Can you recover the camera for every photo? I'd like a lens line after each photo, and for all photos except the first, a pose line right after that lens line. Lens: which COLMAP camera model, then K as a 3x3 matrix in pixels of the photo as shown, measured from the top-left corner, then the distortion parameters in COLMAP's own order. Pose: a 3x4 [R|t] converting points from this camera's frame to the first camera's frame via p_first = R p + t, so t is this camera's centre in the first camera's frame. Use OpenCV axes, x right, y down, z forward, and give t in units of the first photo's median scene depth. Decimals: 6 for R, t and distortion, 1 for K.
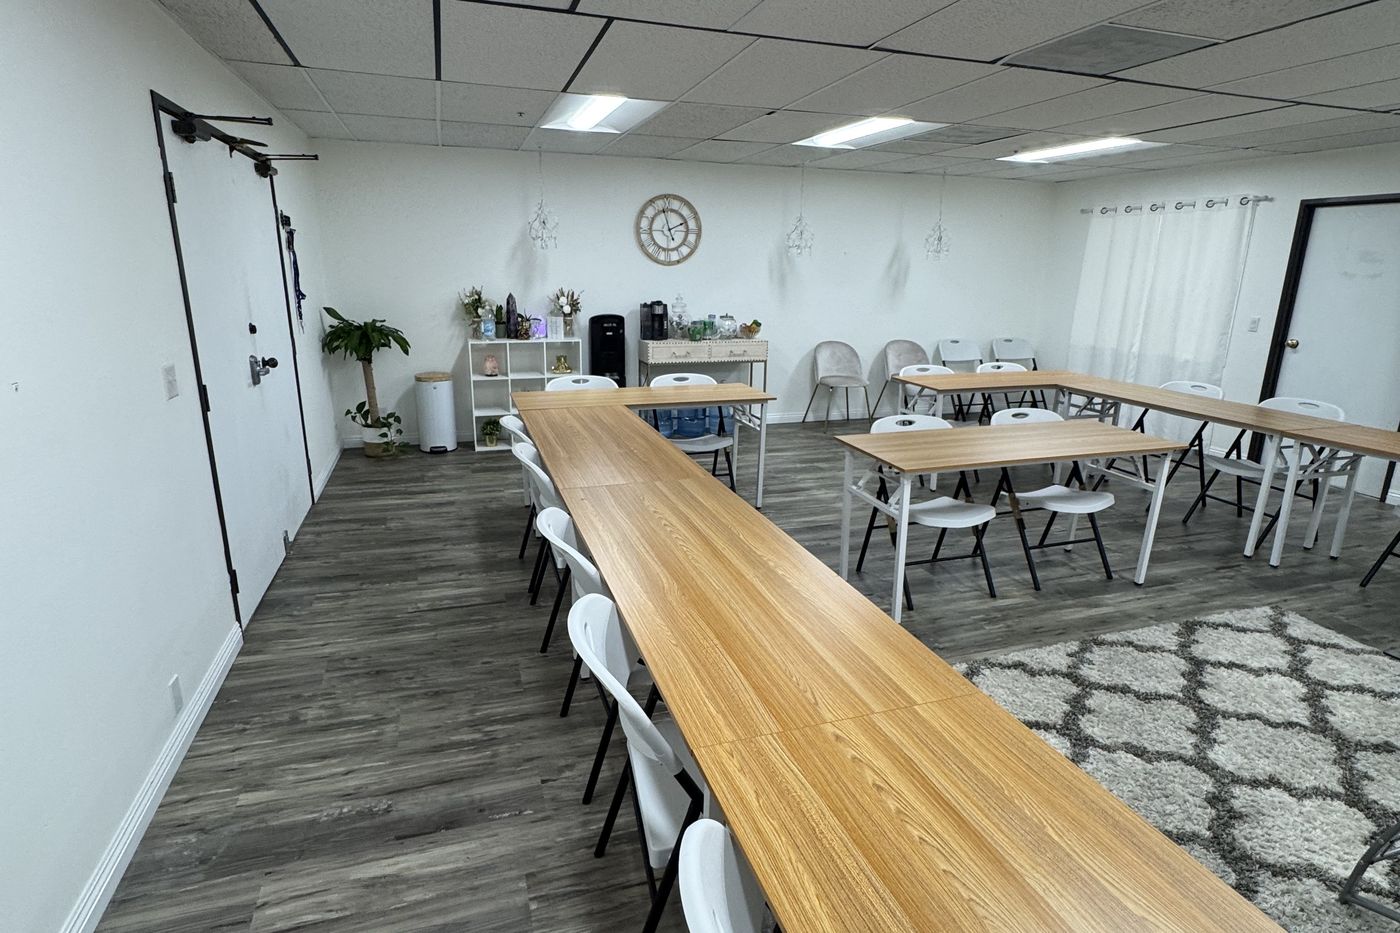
lens RADIAL K [[723.6, 0, 693.7], [0, 723.6, 461.4], [0, 0, 1]] dist [0.000458, 0.000050]
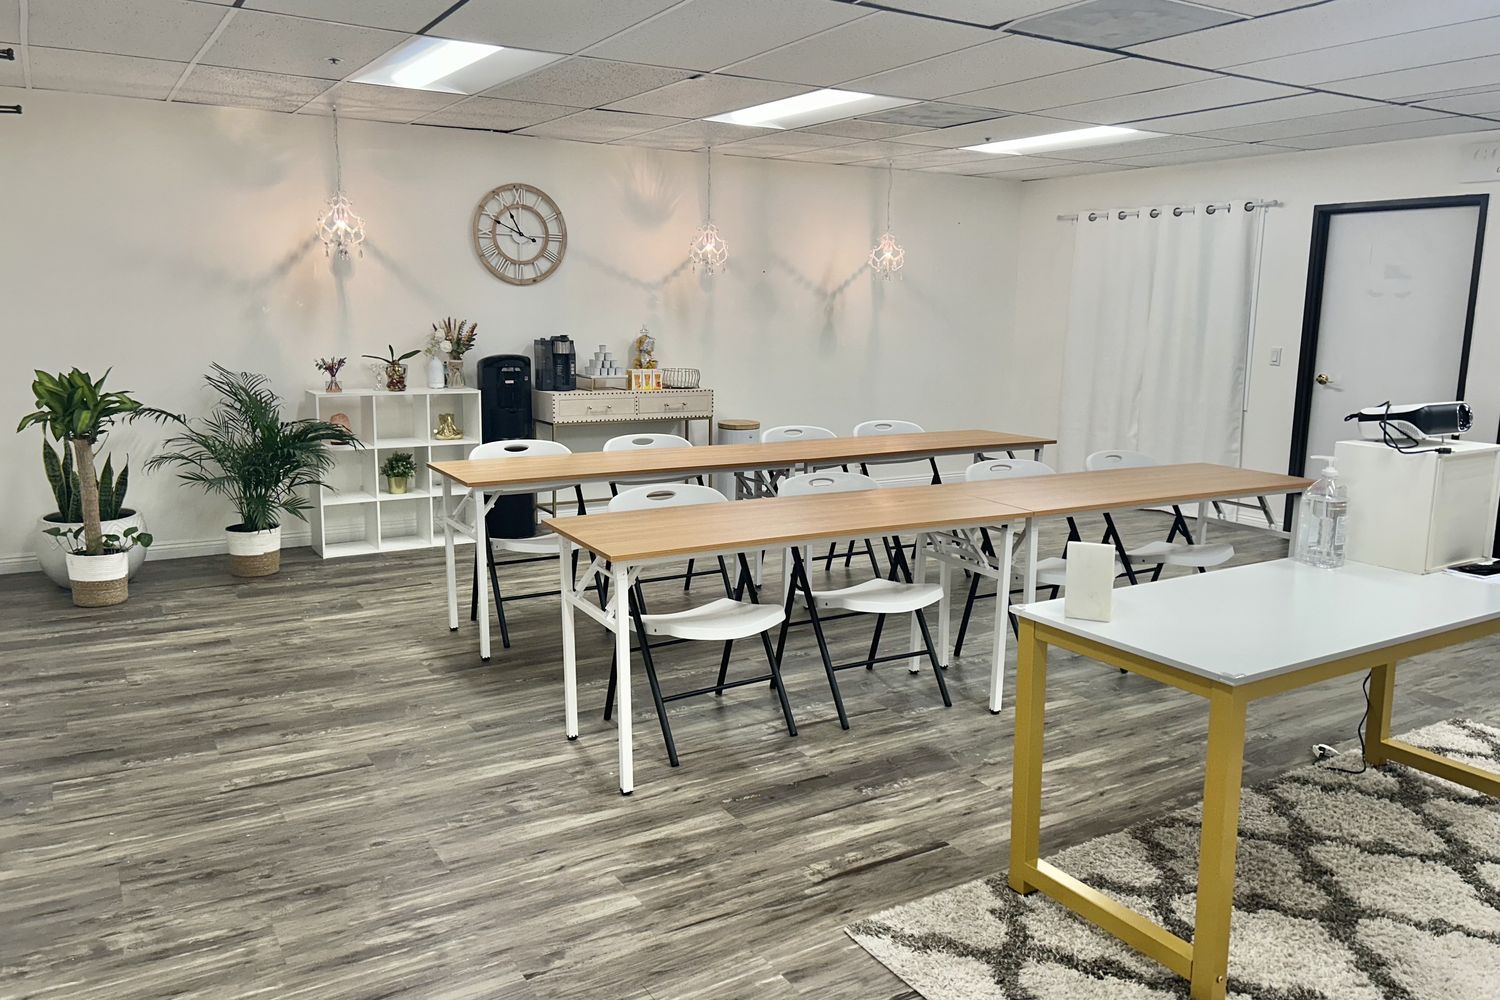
lens RADIAL K [[1109.6, 0, 714.8], [0, 1109.6, 500.2], [0, 0, 1]] dist [0.045201, -0.037397]
pose [[0.975450, -0.038707, 0.216792, -0.153628], [0.057623, 0.994996, -0.081623, 0.049627], [-0.212548, 0.092112, 0.972799, -0.087058]]
